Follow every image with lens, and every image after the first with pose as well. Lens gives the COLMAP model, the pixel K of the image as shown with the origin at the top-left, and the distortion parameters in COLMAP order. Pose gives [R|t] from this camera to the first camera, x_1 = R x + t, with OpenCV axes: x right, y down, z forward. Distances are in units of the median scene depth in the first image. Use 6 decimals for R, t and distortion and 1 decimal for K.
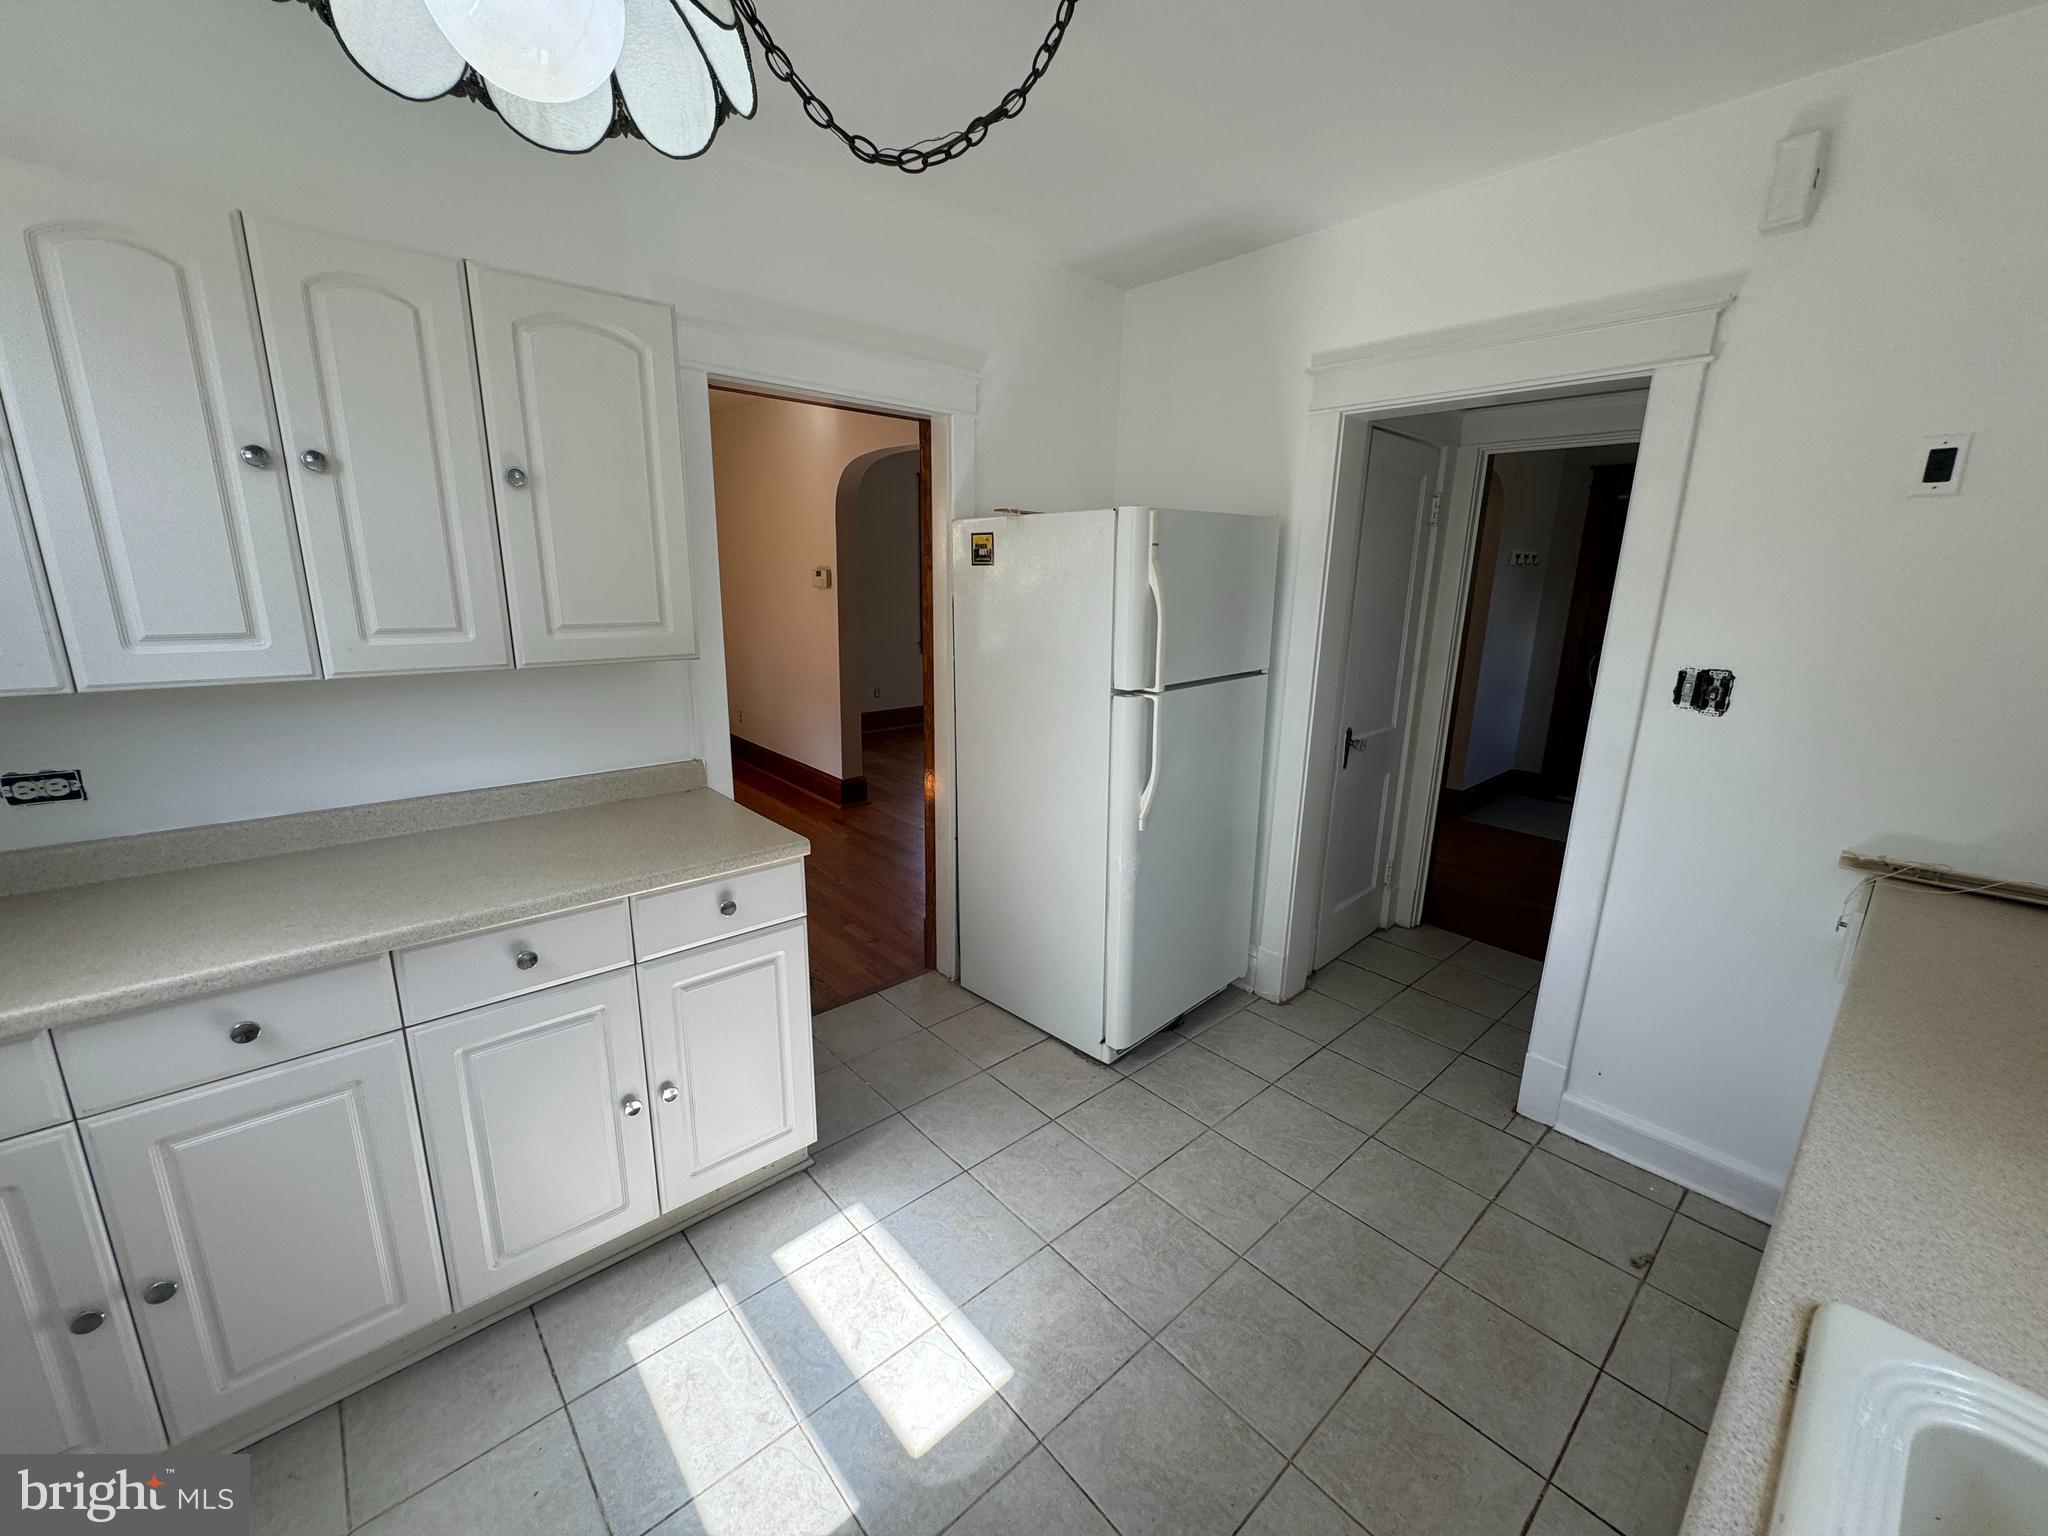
lens RADIAL K [[820.8, 0, 1024.0], [0, 820.8, 768.0], [0, 0, 1]] dist [0.000753, 0.000068]
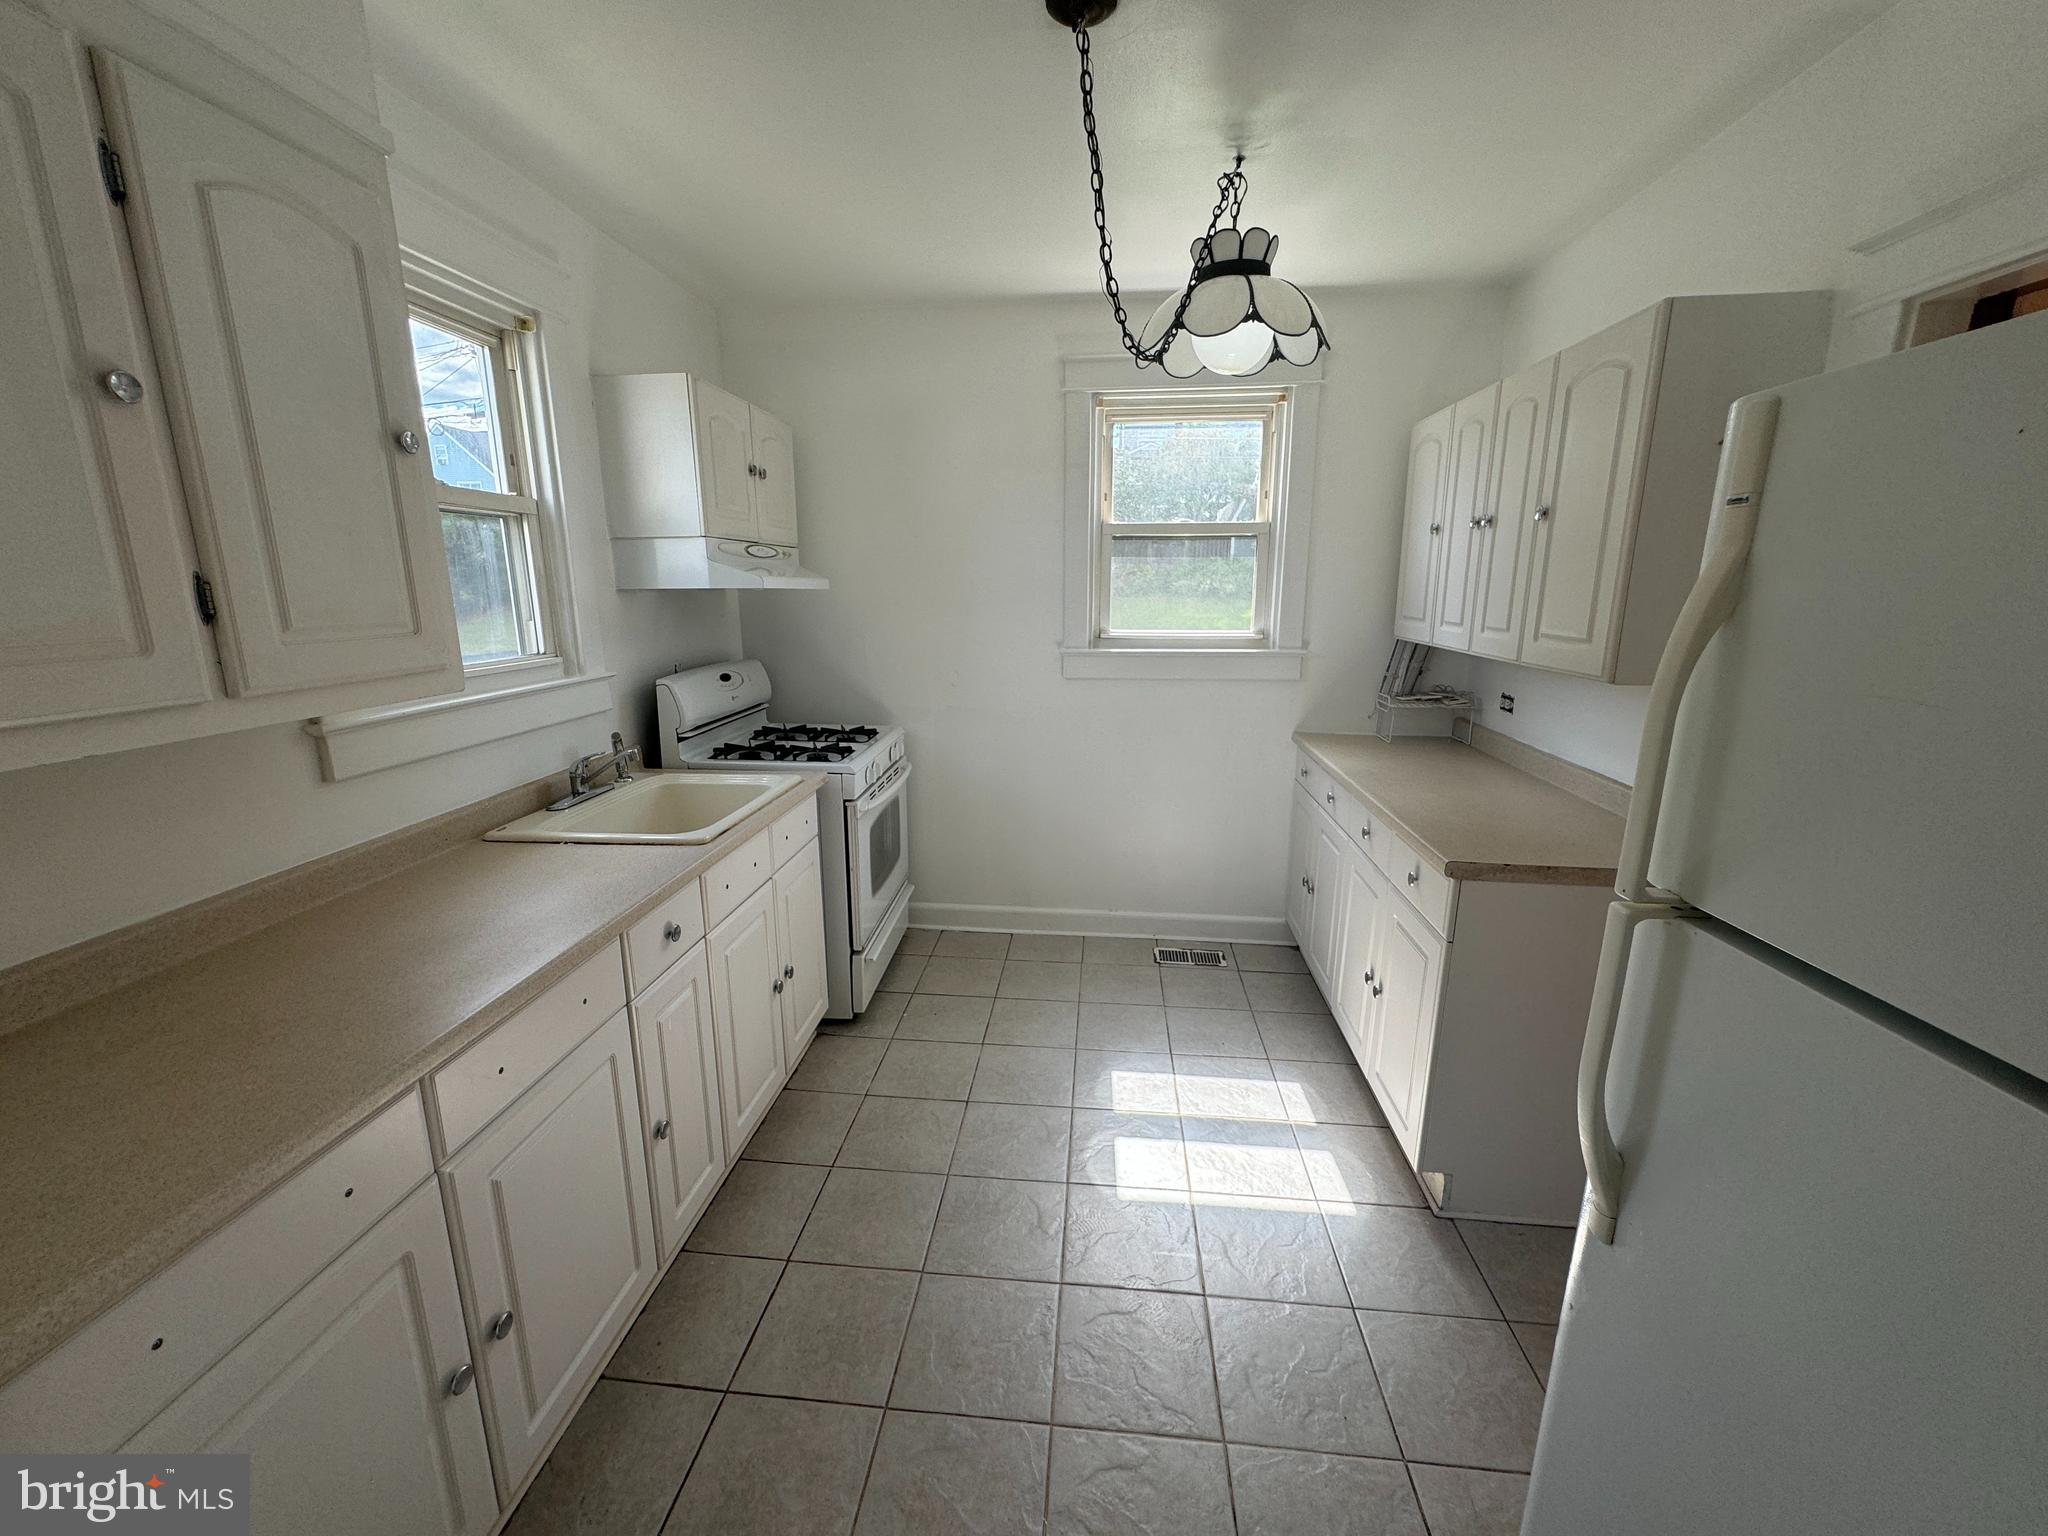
lens RADIAL K [[820.8, 0, 1024.0], [0, 820.8, 768.0], [0, 0, 1]] dist [0.000753, 0.000068]
pose [[-0.741831, 0.135640, -0.656726, 0.751093], [-0.166574, 0.911362, 0.376393, -0.304495], [0.649569, 0.388613, -0.653483, 1.294474]]
